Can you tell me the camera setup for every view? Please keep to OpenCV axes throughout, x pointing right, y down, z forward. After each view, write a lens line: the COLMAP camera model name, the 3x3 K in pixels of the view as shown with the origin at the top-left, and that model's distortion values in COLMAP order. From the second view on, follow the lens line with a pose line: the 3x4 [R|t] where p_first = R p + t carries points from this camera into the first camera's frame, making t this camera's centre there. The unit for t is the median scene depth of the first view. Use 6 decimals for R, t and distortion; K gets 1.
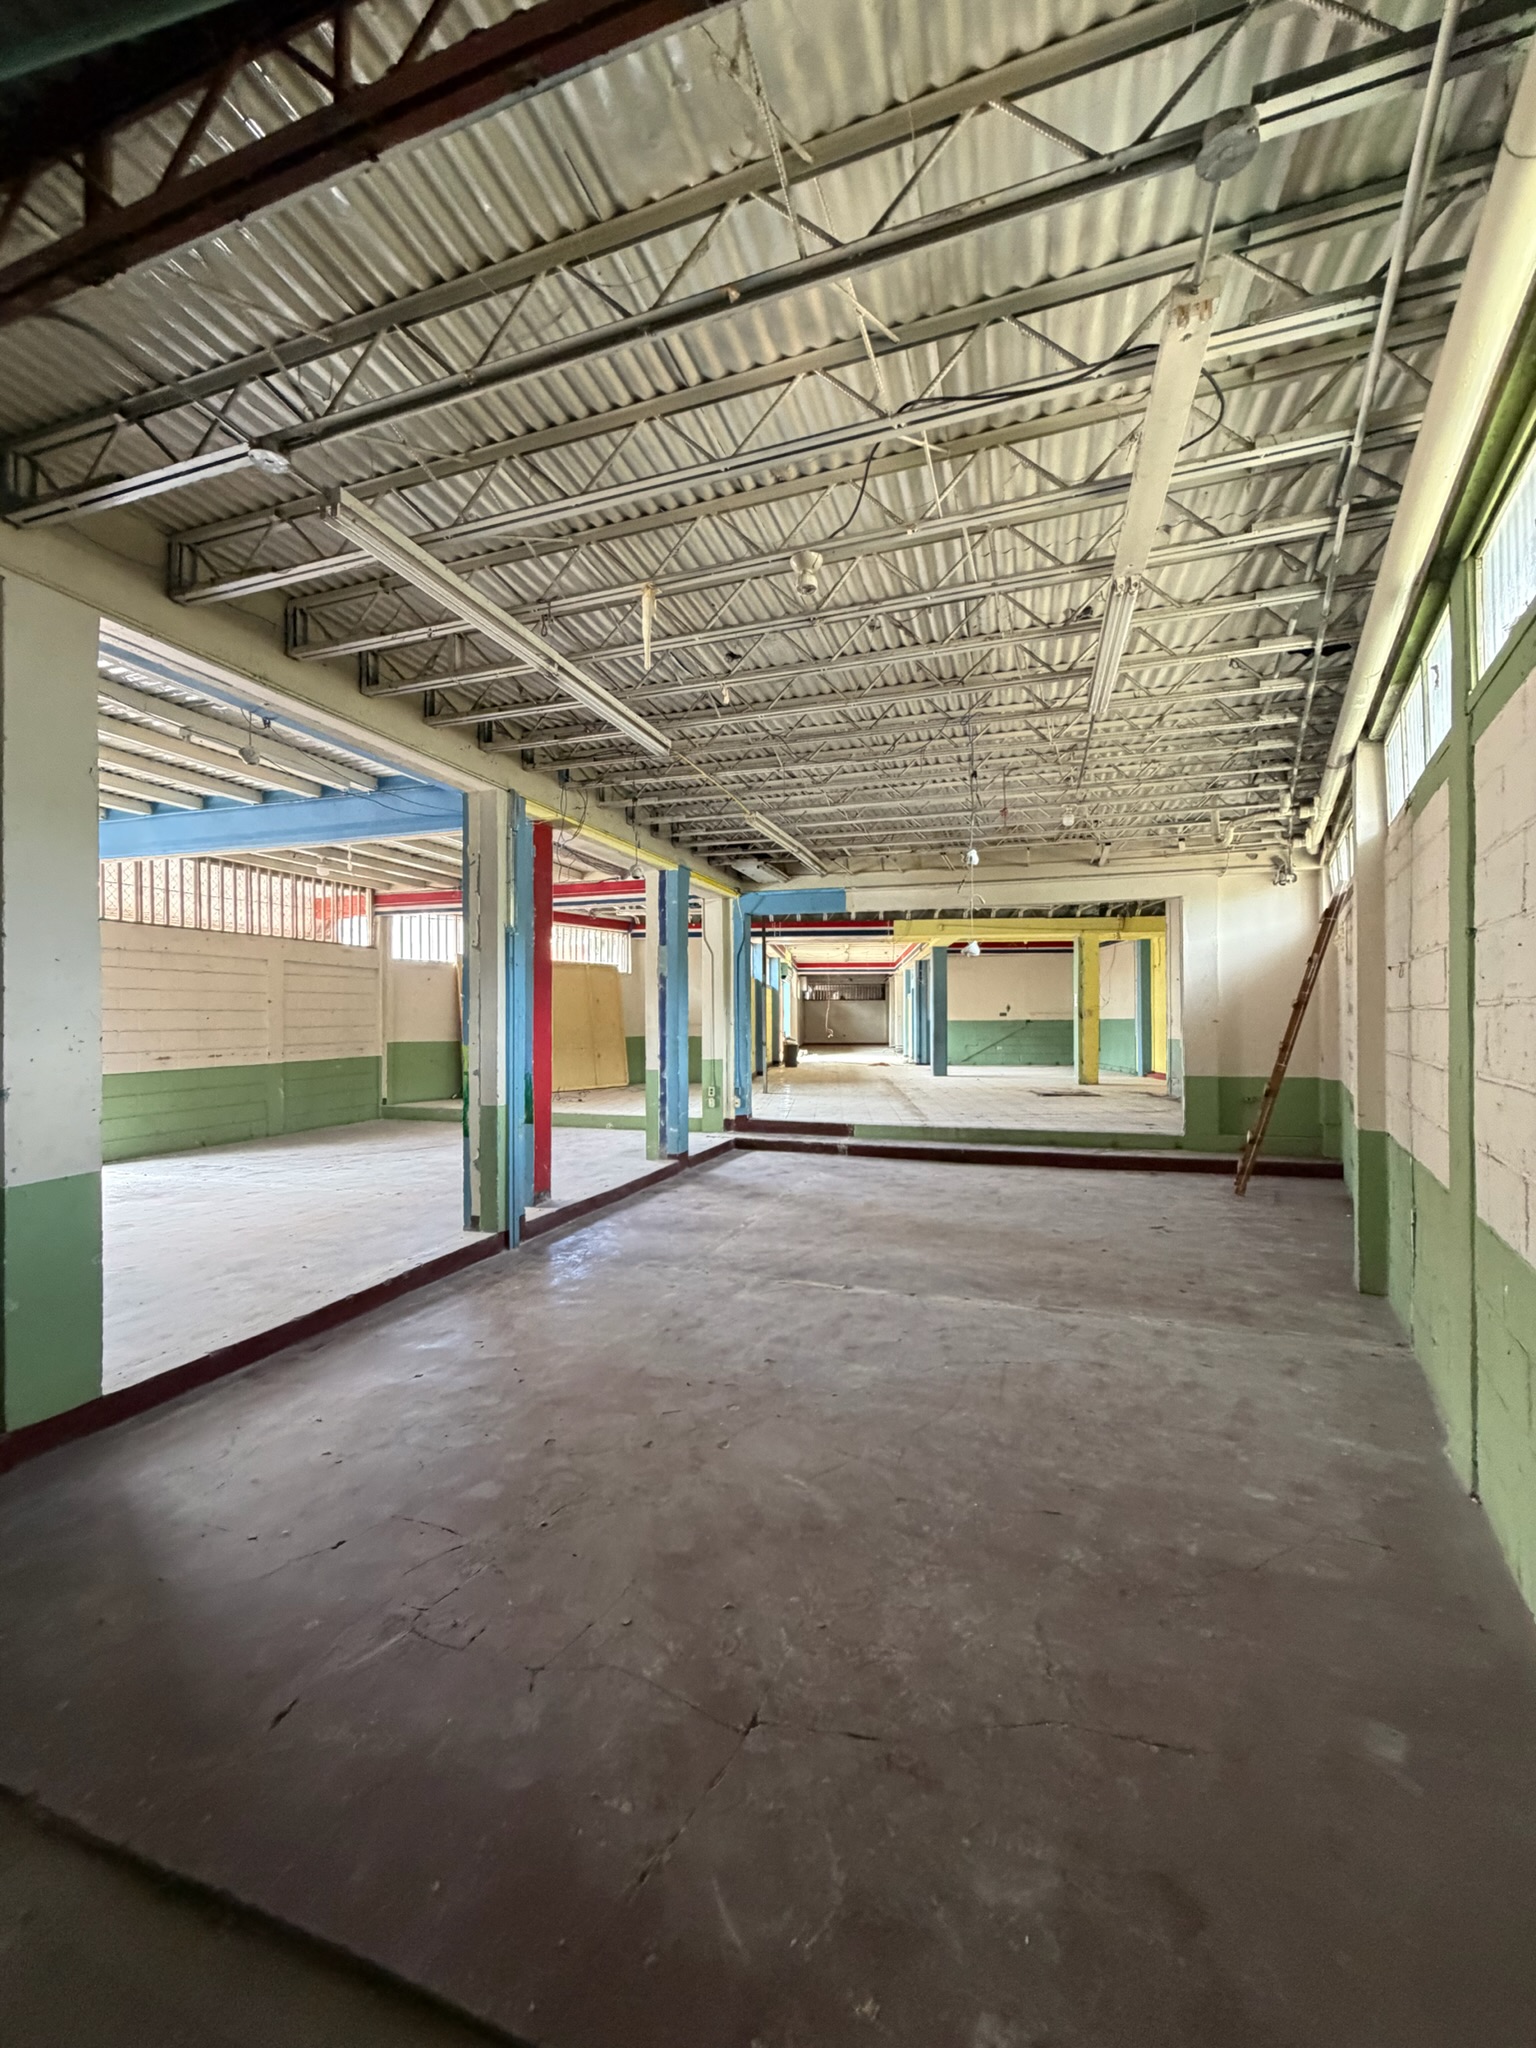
lens RADIAL K [[822.6, 0, 763.1], [0, 822.6, 1018.8], [0, 0, 1]] dist [-0.000527, -0.000012]
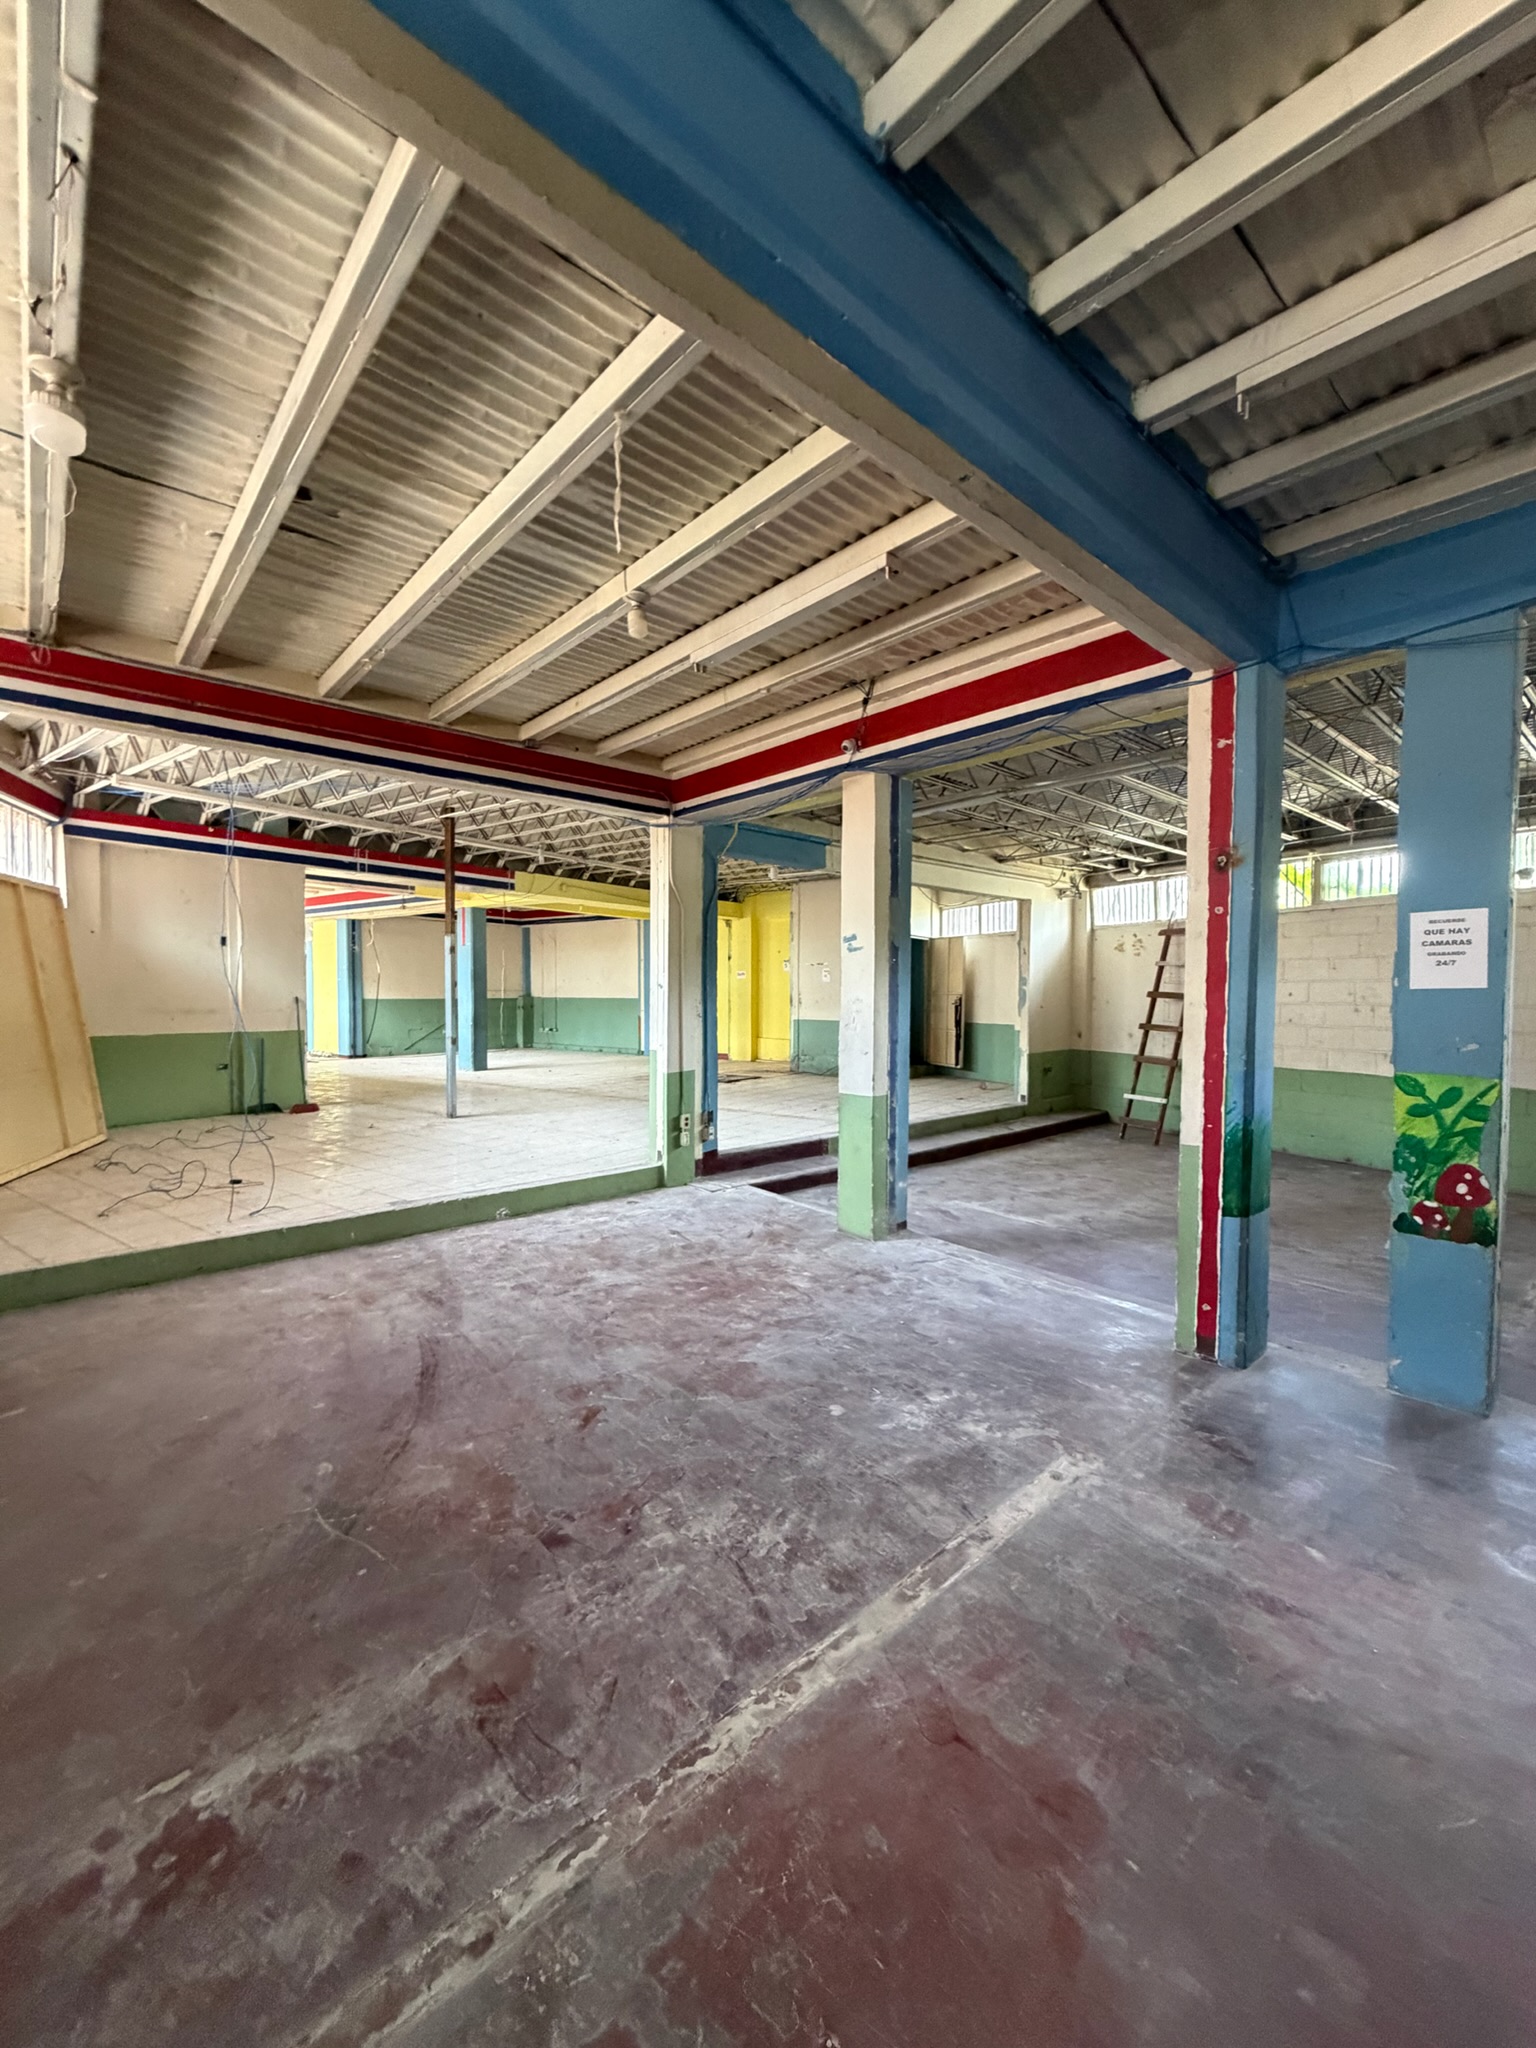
lens RADIAL K [[822.6, 0, 761.9], [0, 822.6, 1024.2], [0, 0, 1]] dist [-0.000527, -0.000012]
pose [[0.517875, -0.027171, 0.855025, -0.570946], [-0.005198, 0.999377, 0.034907, -0.008693], [-0.855440, -0.022522, 0.517411, 0.621162]]
